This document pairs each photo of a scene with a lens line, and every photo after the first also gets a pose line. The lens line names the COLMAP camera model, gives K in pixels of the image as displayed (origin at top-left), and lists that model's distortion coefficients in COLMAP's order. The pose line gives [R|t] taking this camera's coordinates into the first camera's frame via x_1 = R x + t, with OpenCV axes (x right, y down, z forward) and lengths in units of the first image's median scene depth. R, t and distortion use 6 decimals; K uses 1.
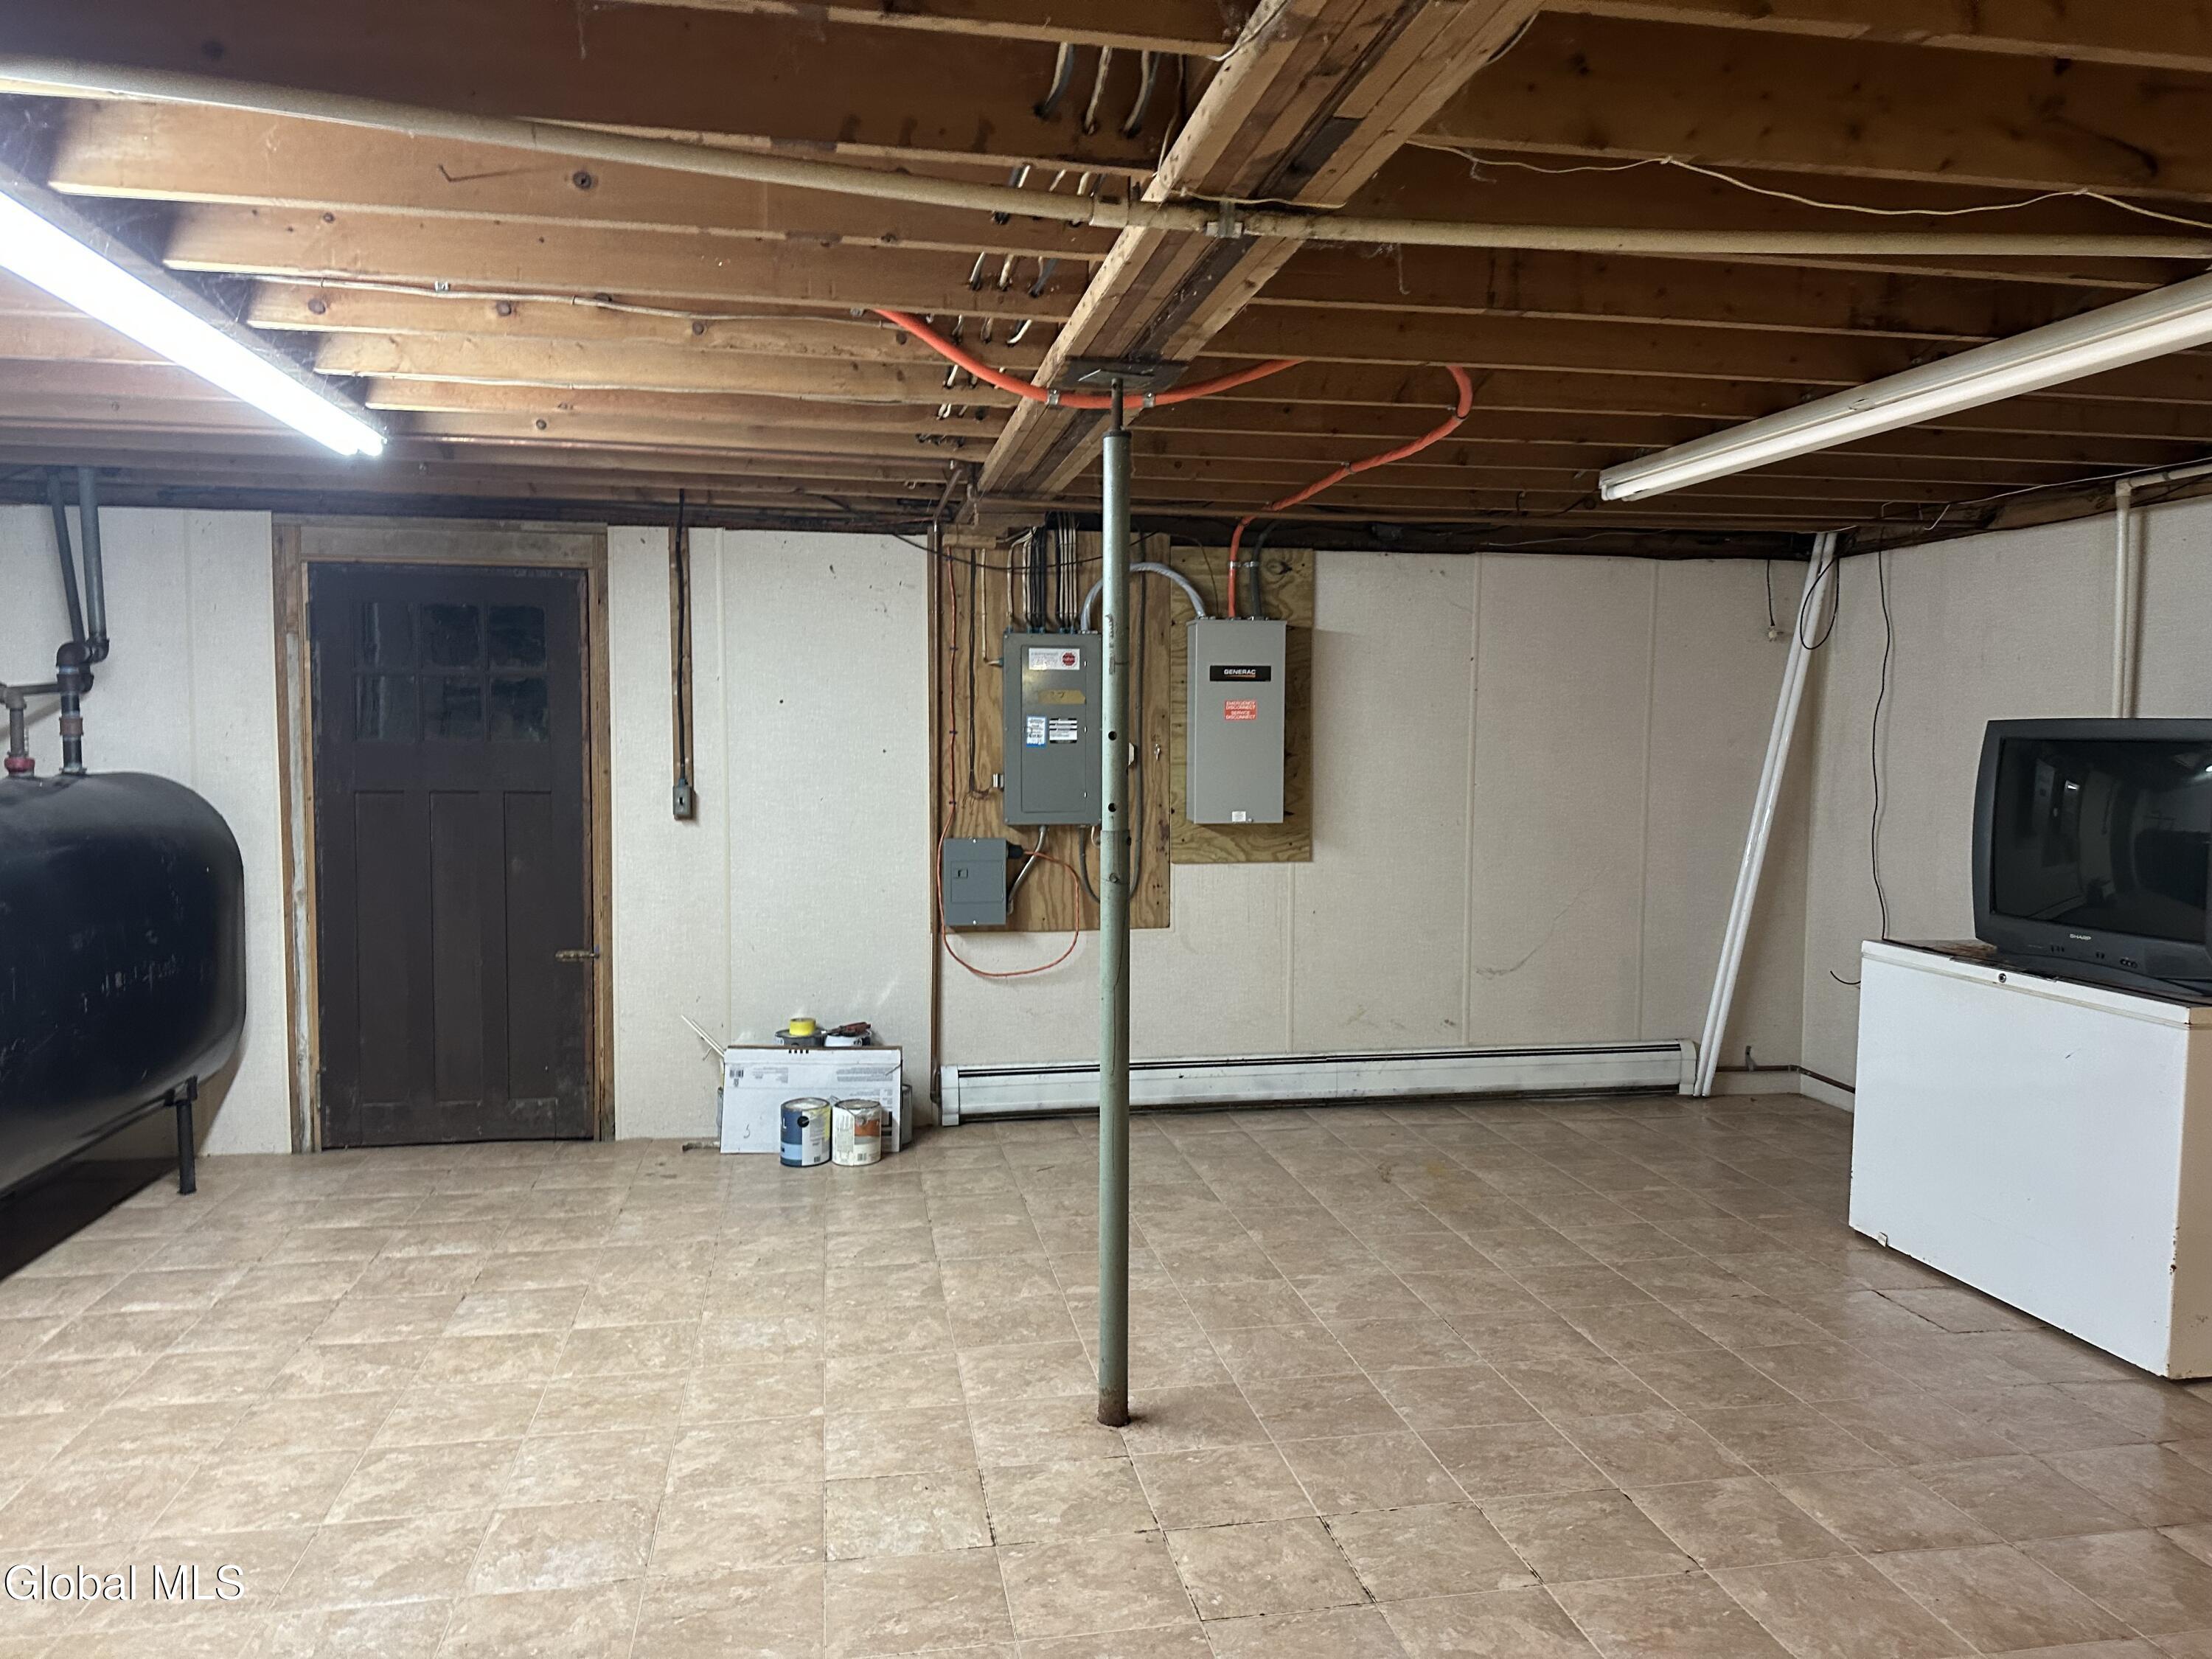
lens RADIAL K [[1542.2, 0, 1084.0], [0, 1542.2, 831.4], [0, 0, 1]] dist [0.029482, -0.052008]
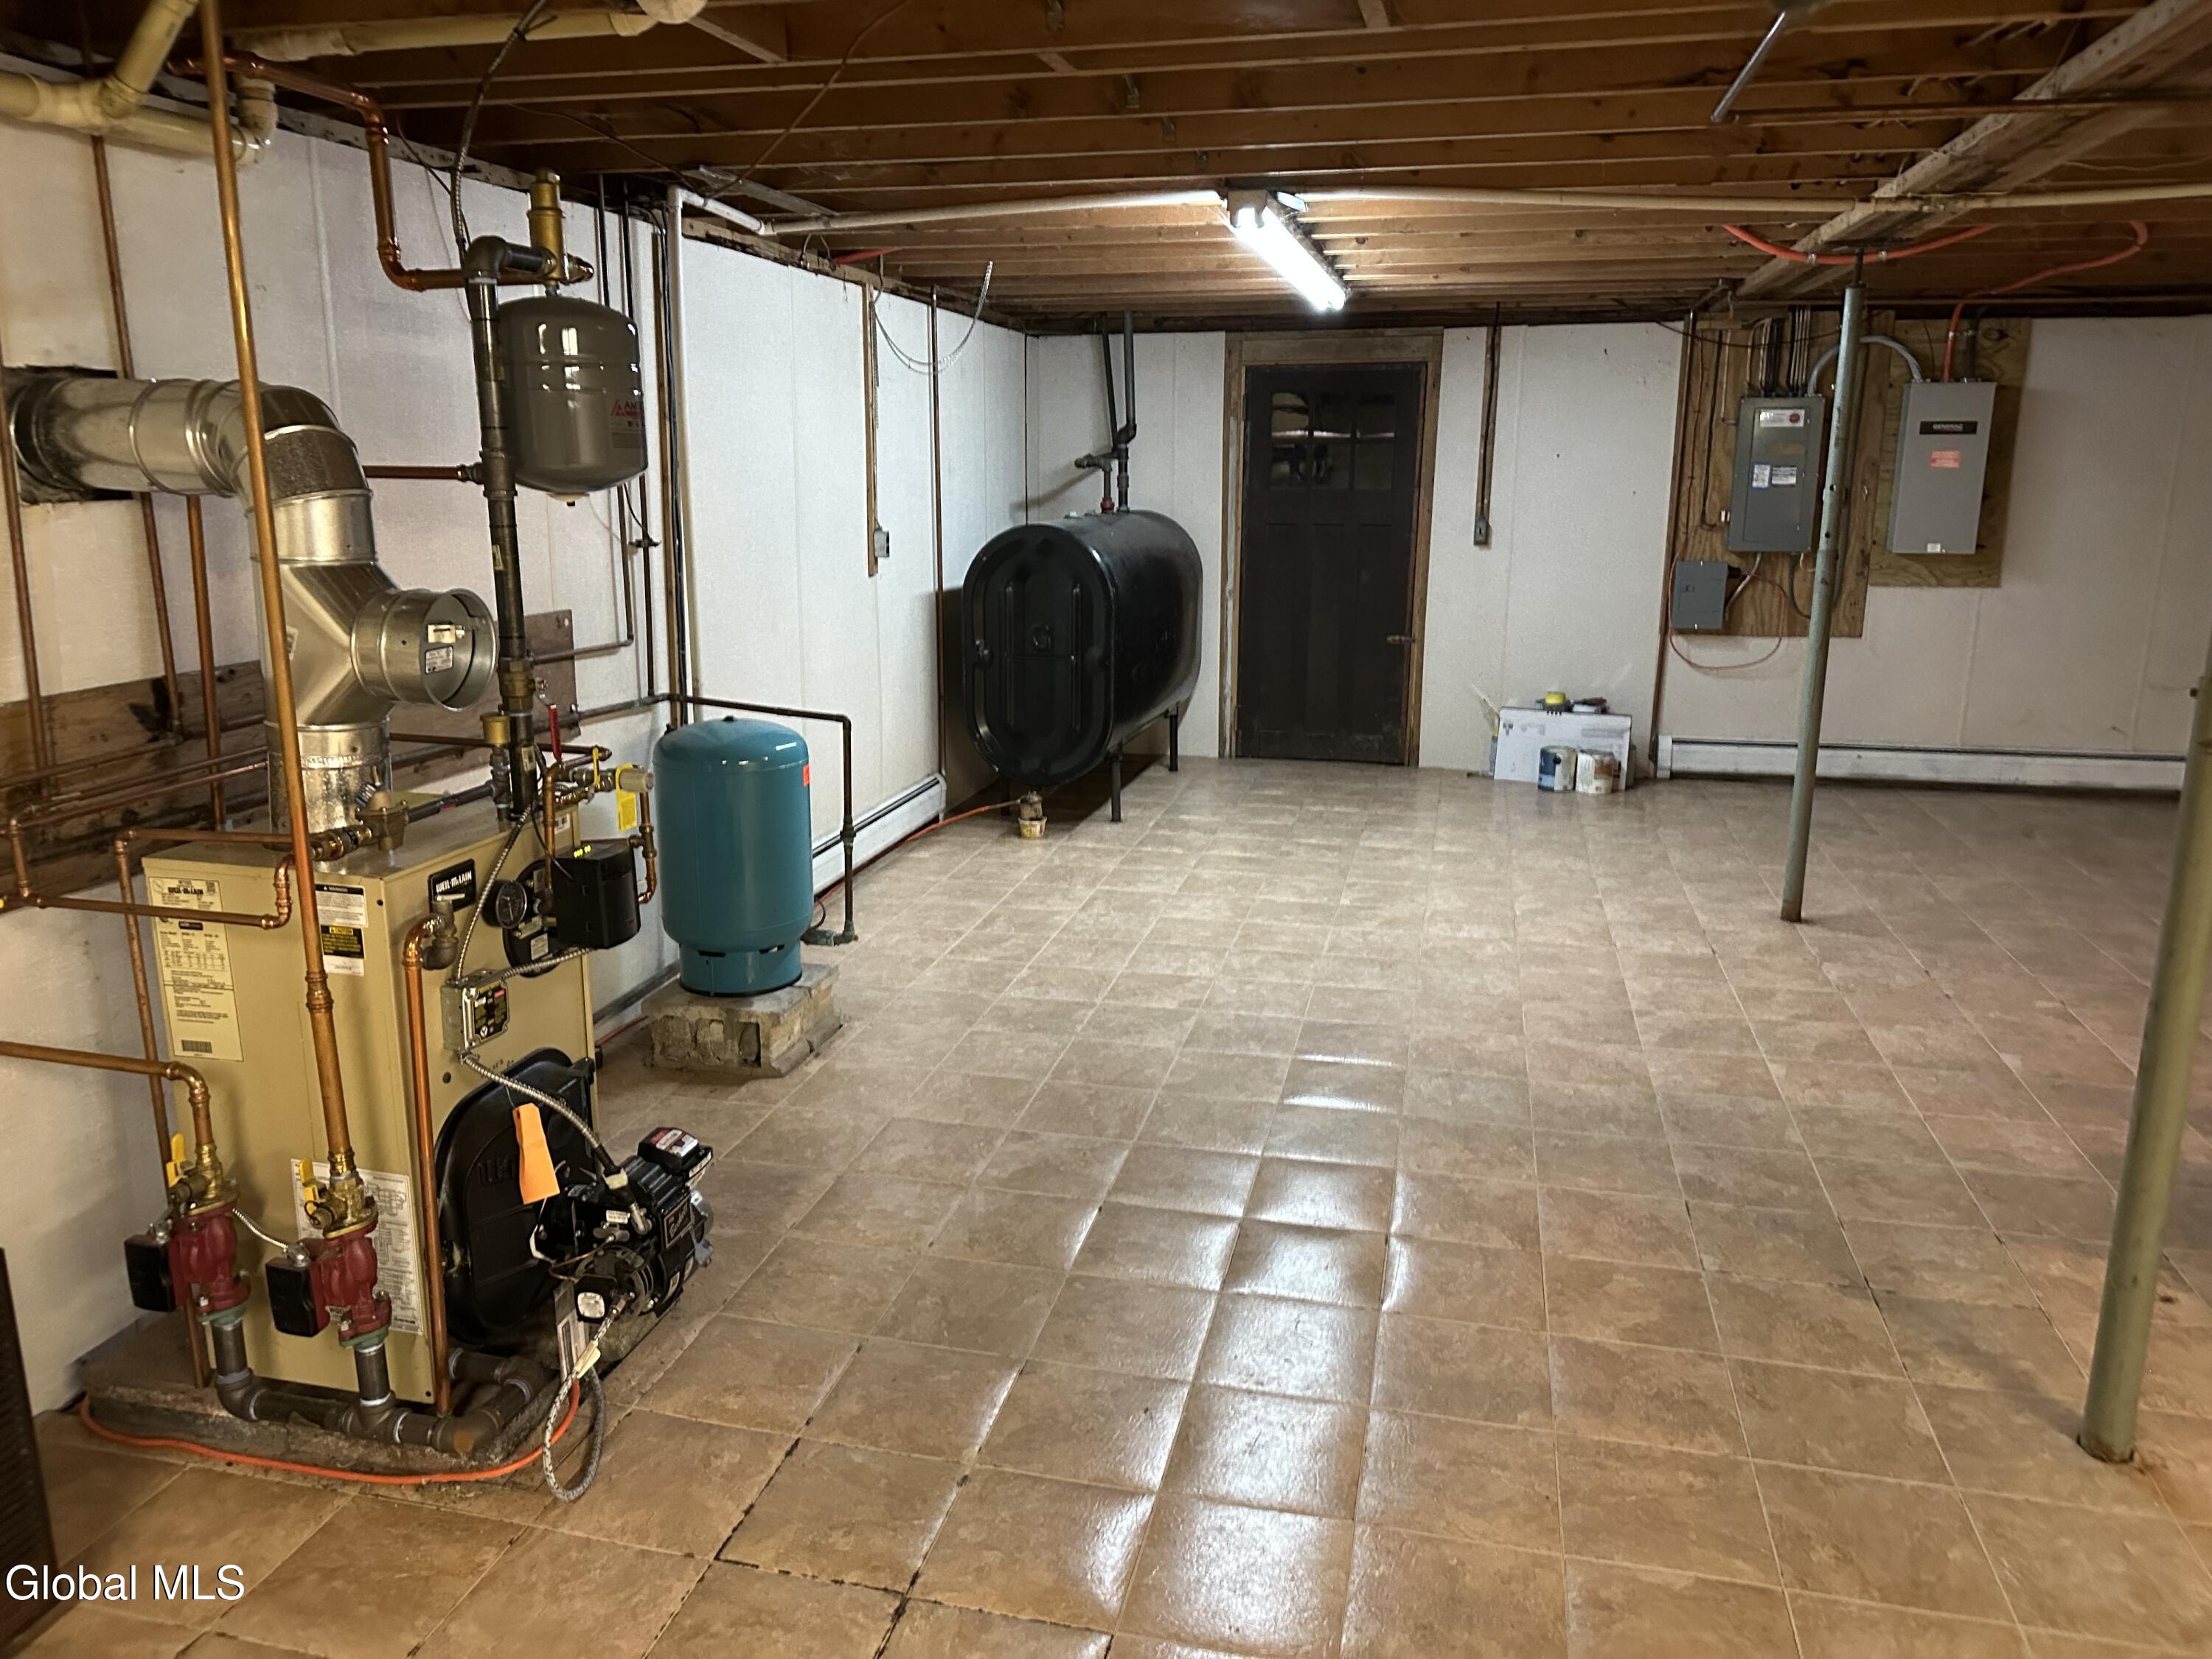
lens RADIAL K [[1542.2, 0, 1070.5], [0, 1542.2, 831.3], [0, 0, 1]] dist [0.029482, -0.052008]
pose [[0.913783, 0.087425, -0.396684, -0.020039], [-0.020118, 0.985106, 0.170765, 0.016781], [0.405705, -0.148062, 0.901932, -0.447379]]
